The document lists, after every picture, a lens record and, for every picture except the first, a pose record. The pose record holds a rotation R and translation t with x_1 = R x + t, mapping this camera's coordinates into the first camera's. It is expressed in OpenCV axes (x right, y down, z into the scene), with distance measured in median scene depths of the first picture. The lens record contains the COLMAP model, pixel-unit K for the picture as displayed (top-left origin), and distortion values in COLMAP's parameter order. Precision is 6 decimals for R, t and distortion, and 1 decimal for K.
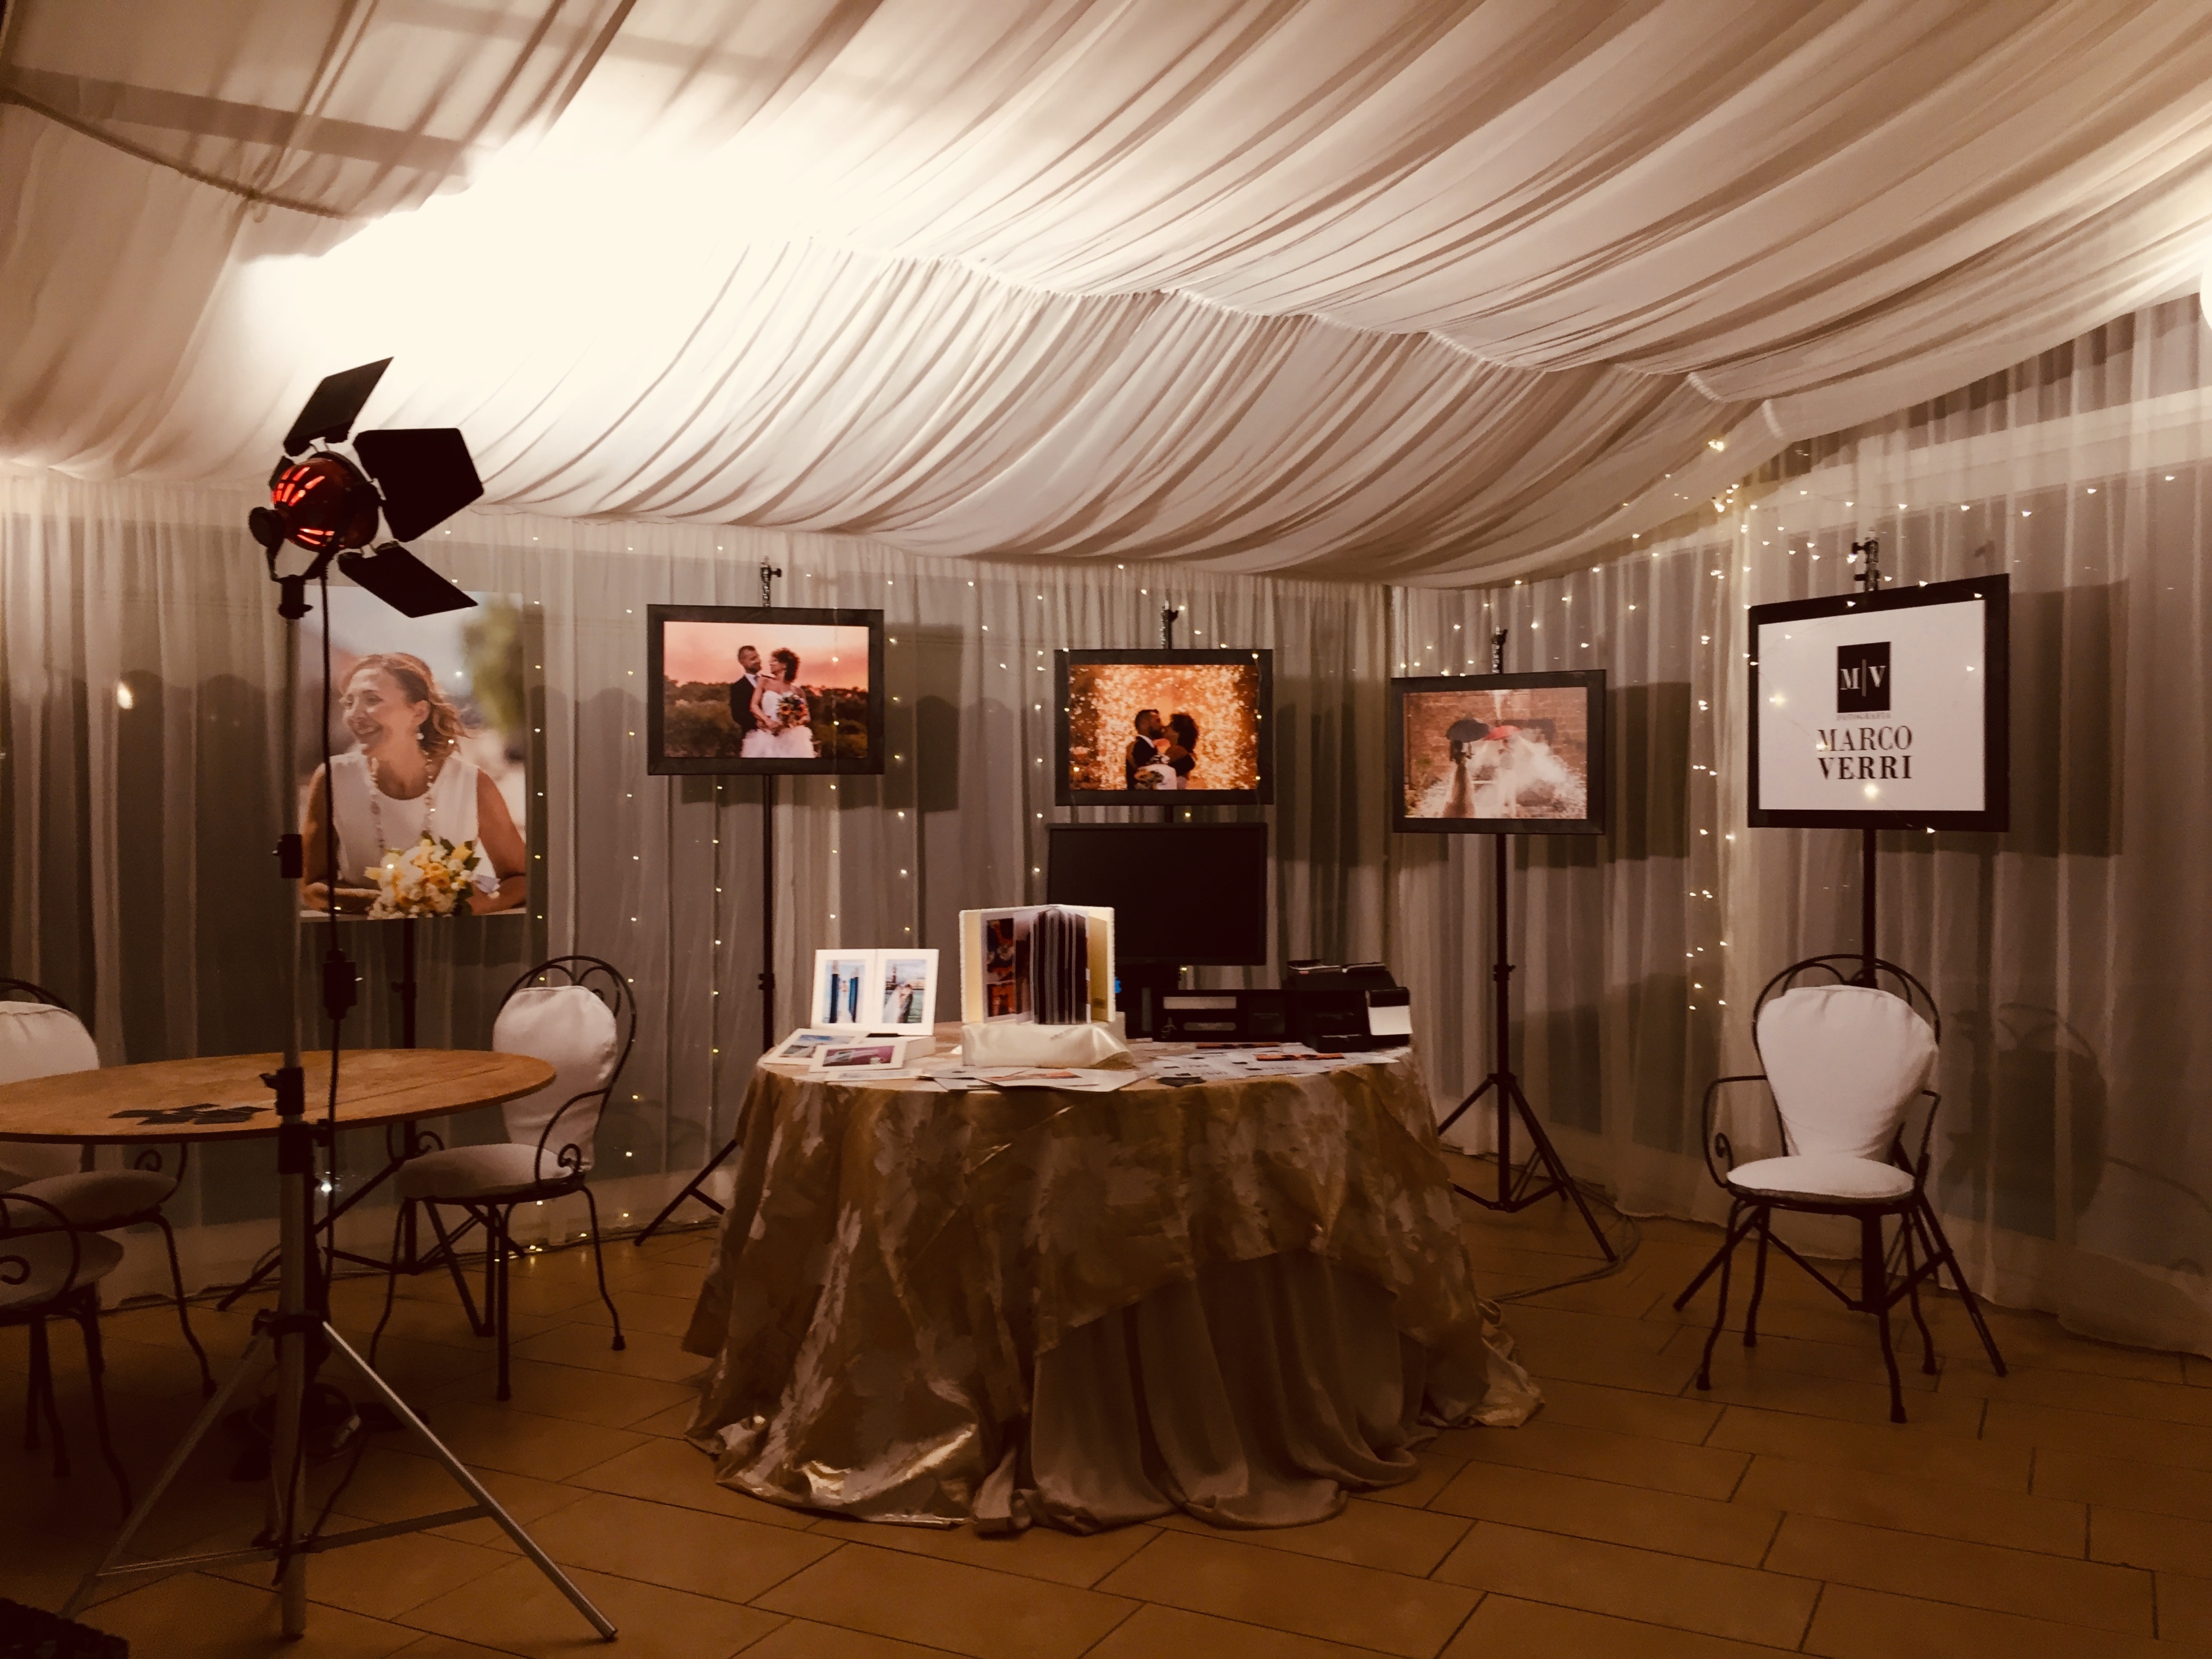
lens RADIAL K [[1882.3, 0, 1107.1], [0, 1882.3, 827.1], [0, 0, 1]] dist [-0.004303, -0.010757]
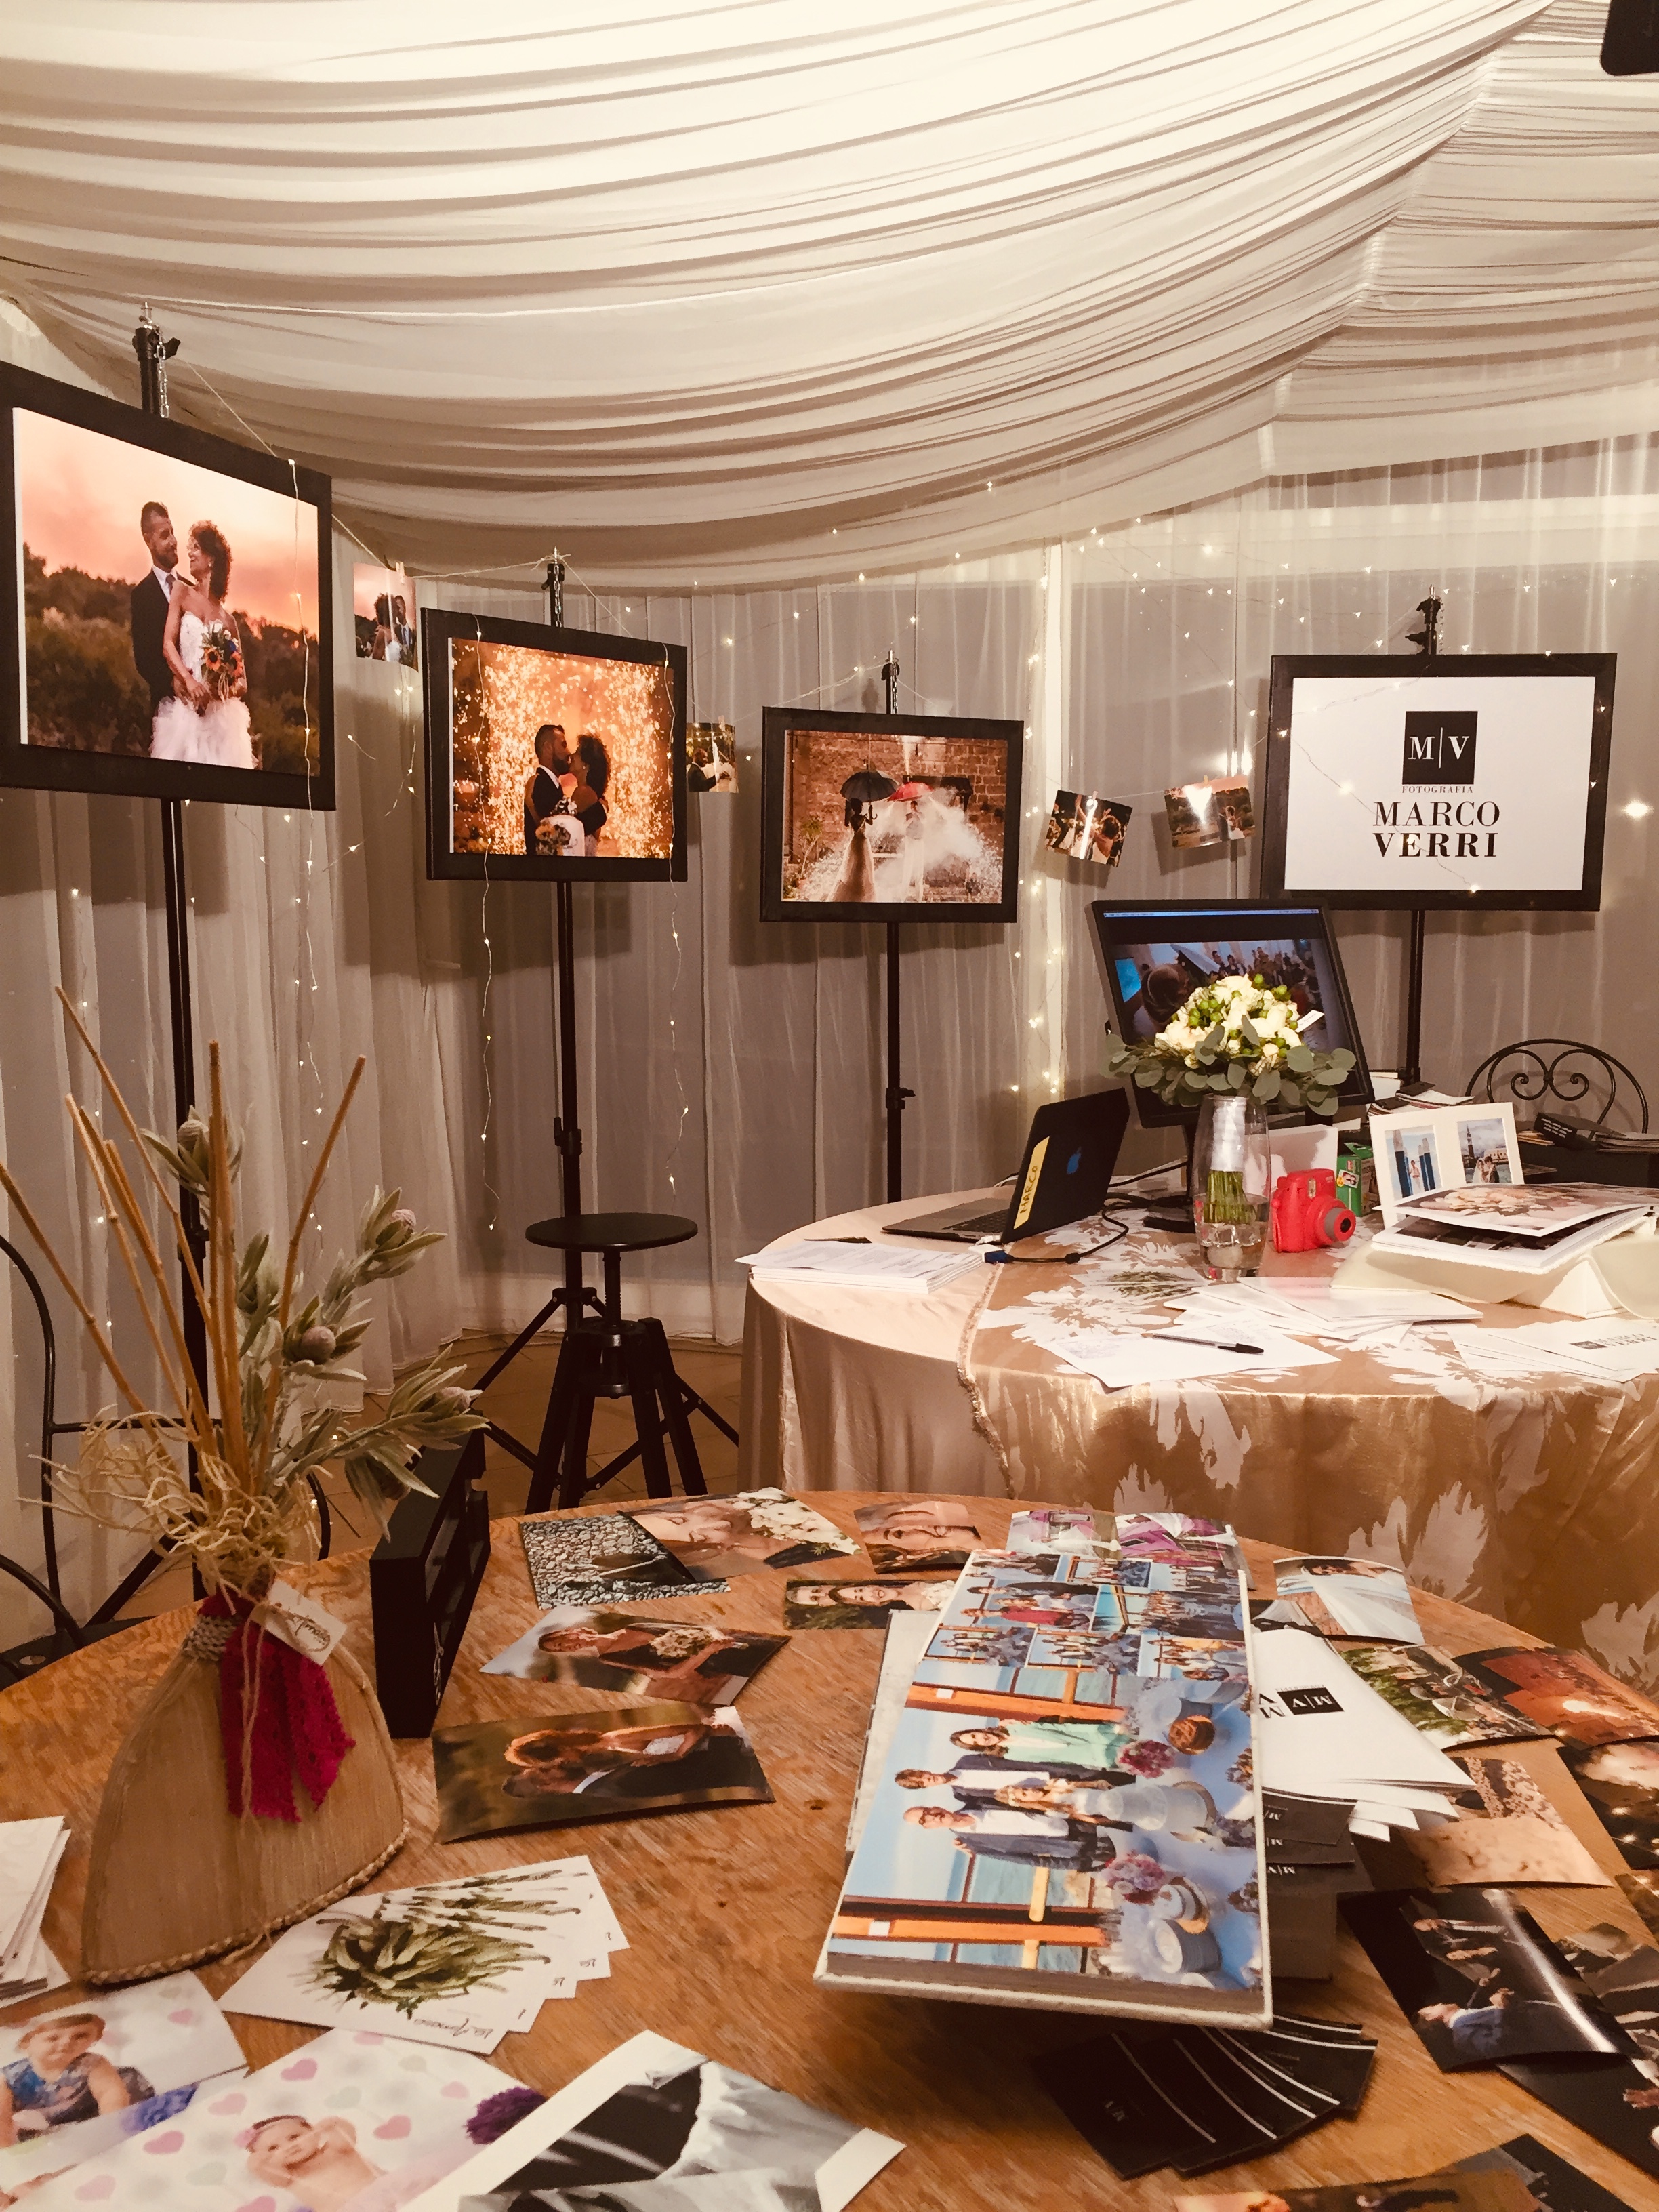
lens RADIAL K [[1862.7, 0, 829.8], [0, 1862.7, 1115.2], [0, 0, 1]] dist [-0.011555, 0.005874]
pose [[0.571914, -0.090244, 0.815335, -0.448625], [0.011222, 0.994698, 0.102226, 0.003700], [-0.820237, -0.049315, 0.569894, 0.586400]]
